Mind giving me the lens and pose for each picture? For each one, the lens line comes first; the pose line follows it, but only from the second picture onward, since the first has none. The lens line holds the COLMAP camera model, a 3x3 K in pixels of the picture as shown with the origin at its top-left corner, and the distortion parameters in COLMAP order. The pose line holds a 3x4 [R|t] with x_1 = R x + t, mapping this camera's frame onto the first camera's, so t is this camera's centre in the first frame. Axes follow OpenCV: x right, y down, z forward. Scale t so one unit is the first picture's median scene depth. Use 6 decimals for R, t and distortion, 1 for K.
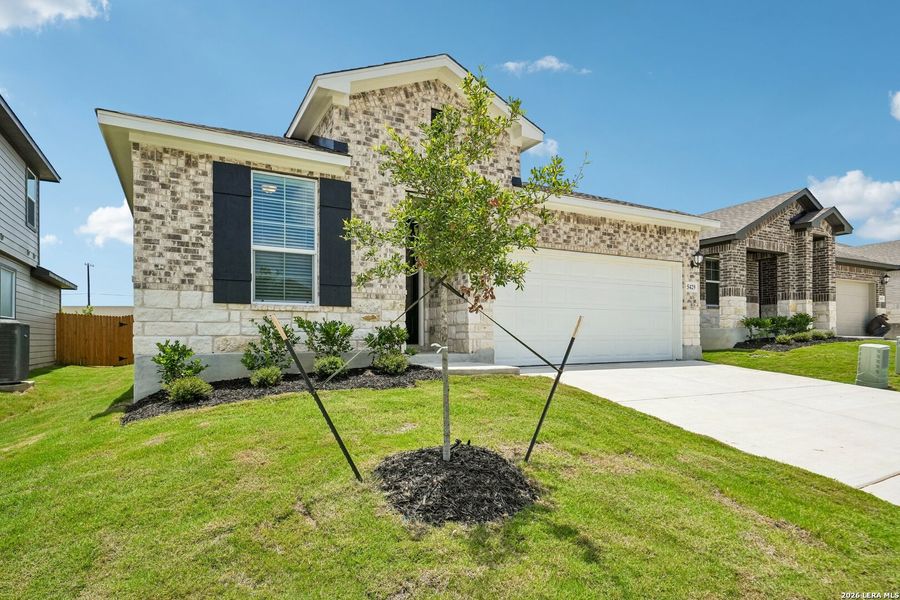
lens RADIAL K [[491.5, 0, 454.4], [0, 491.5, 296.0], [0, 0, 1]] dist [0.012834, 0.000431]
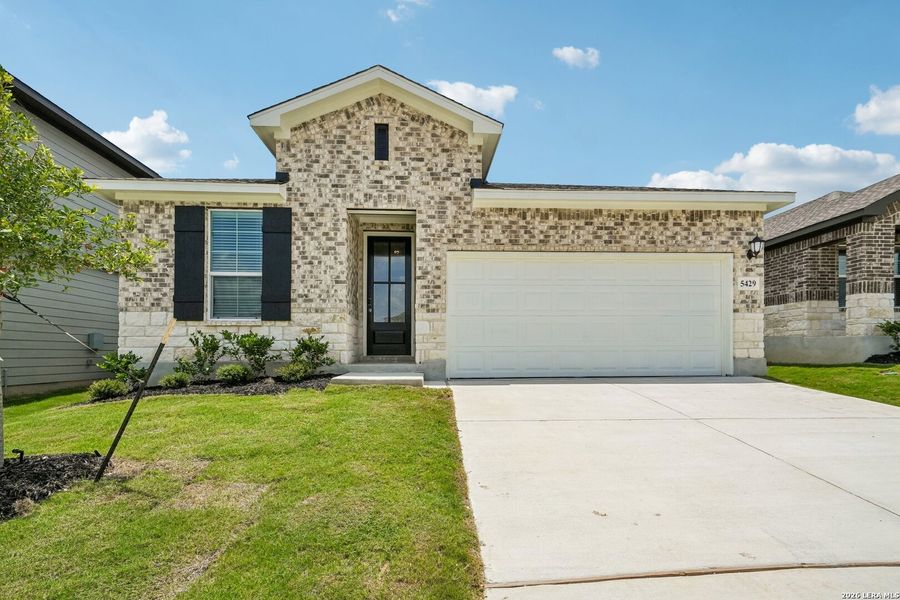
lens RADIAL K [[438.9, 0, 451.9], [0, 438.9, 337.7], [0, 0, 1]] dist [0.002235, 0.000324]
pose [[0.906535, -0.018910, -0.421708, 0.509281], [0.038096, 0.998585, 0.037116, 0.035107], [0.420409, -0.049712, 0.905972, 0.239766]]
